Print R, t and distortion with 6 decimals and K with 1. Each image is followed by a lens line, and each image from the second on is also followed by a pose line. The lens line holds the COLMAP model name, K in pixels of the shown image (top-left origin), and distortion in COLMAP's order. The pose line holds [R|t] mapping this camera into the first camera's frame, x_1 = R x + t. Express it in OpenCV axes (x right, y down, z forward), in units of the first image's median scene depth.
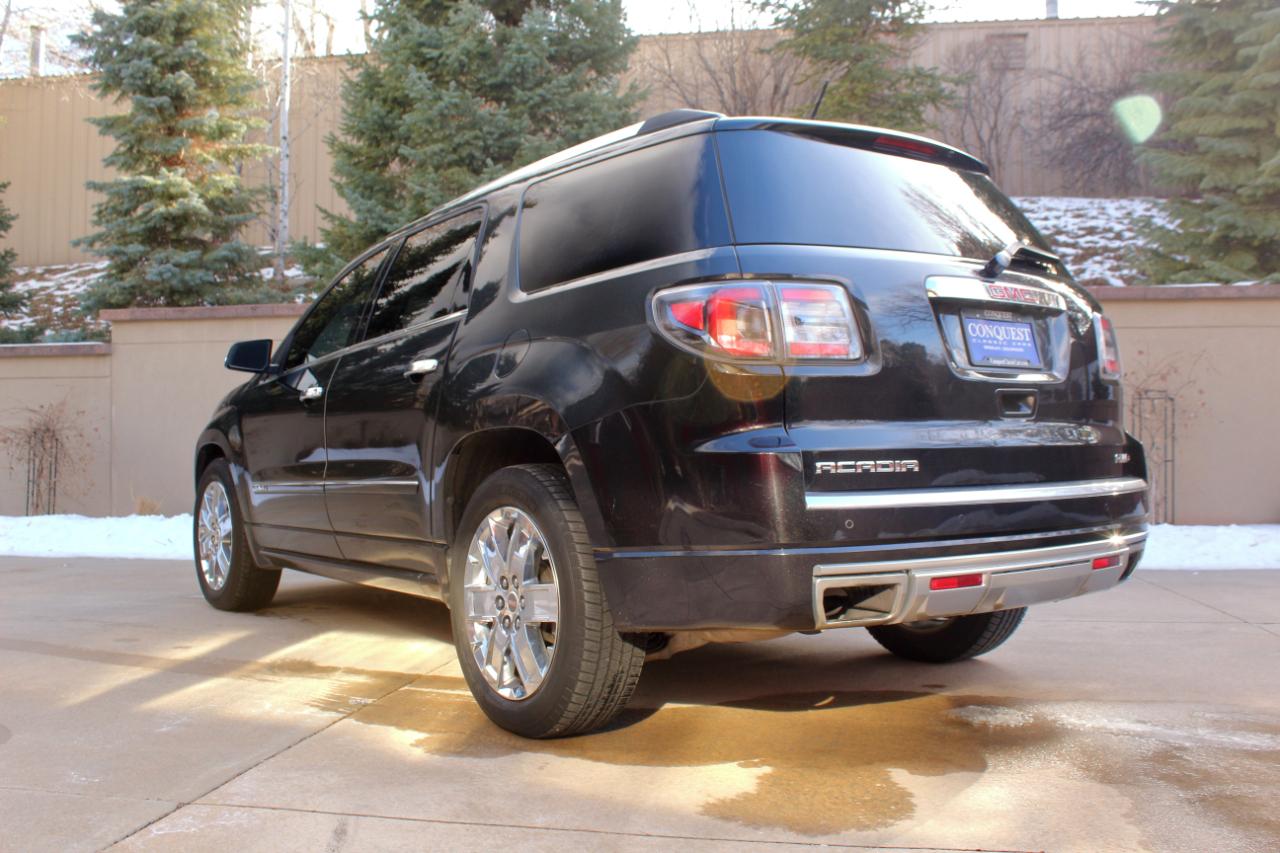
lens RADIAL K [[1178.6, 0, 641.8], [0, 1178.6, 447.9], [0, 0, 1]] dist [-0.155898, 0.146042]
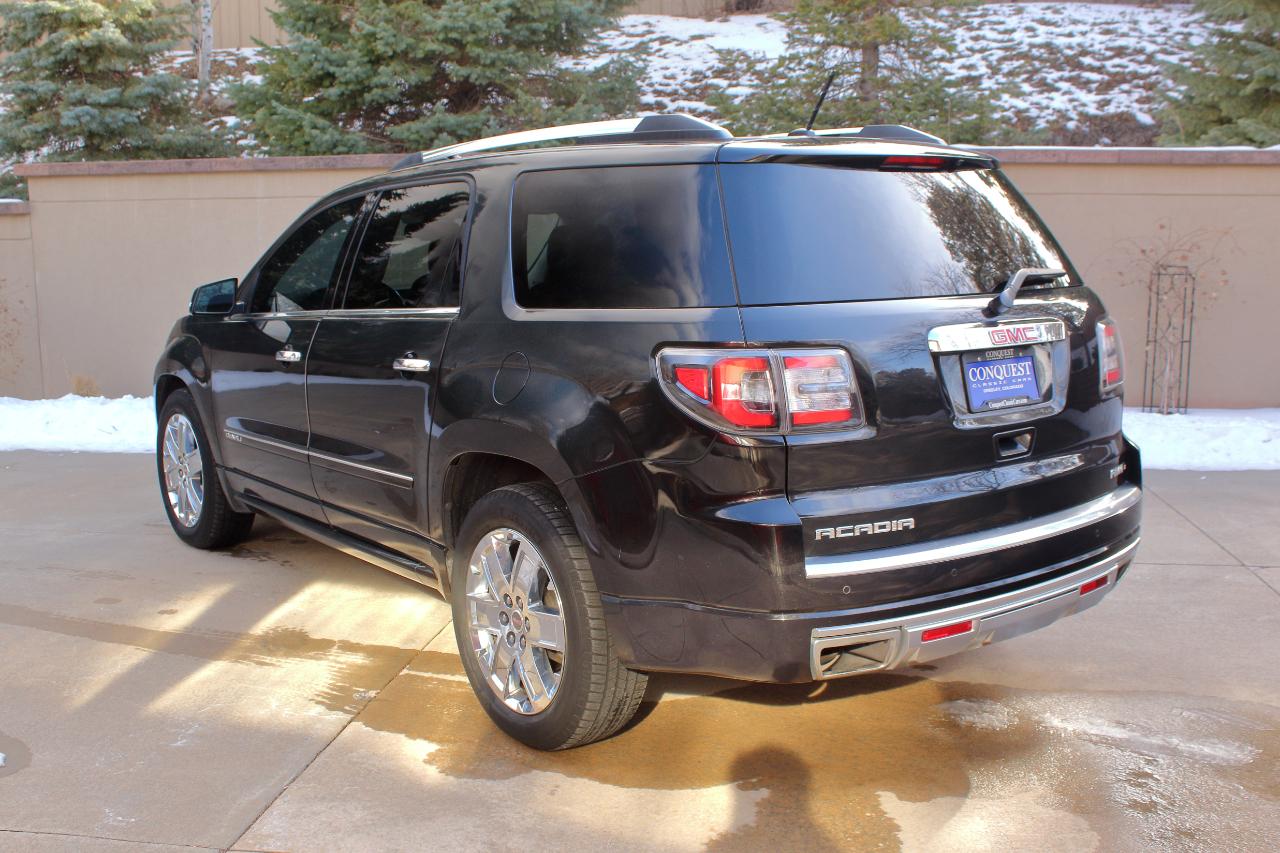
lens RADIAL K [[1319.5, 0, 645.7], [0, 1319.5, 460.2], [0, 0, 1]] dist [-0.151308, 0.159405]
pose [[0.999616, -0.009061, 0.026205, -0.017855], [0.004247, 0.983982, 0.178217, -0.140626], [-0.027400, -0.178037, 0.983642, -0.071951]]
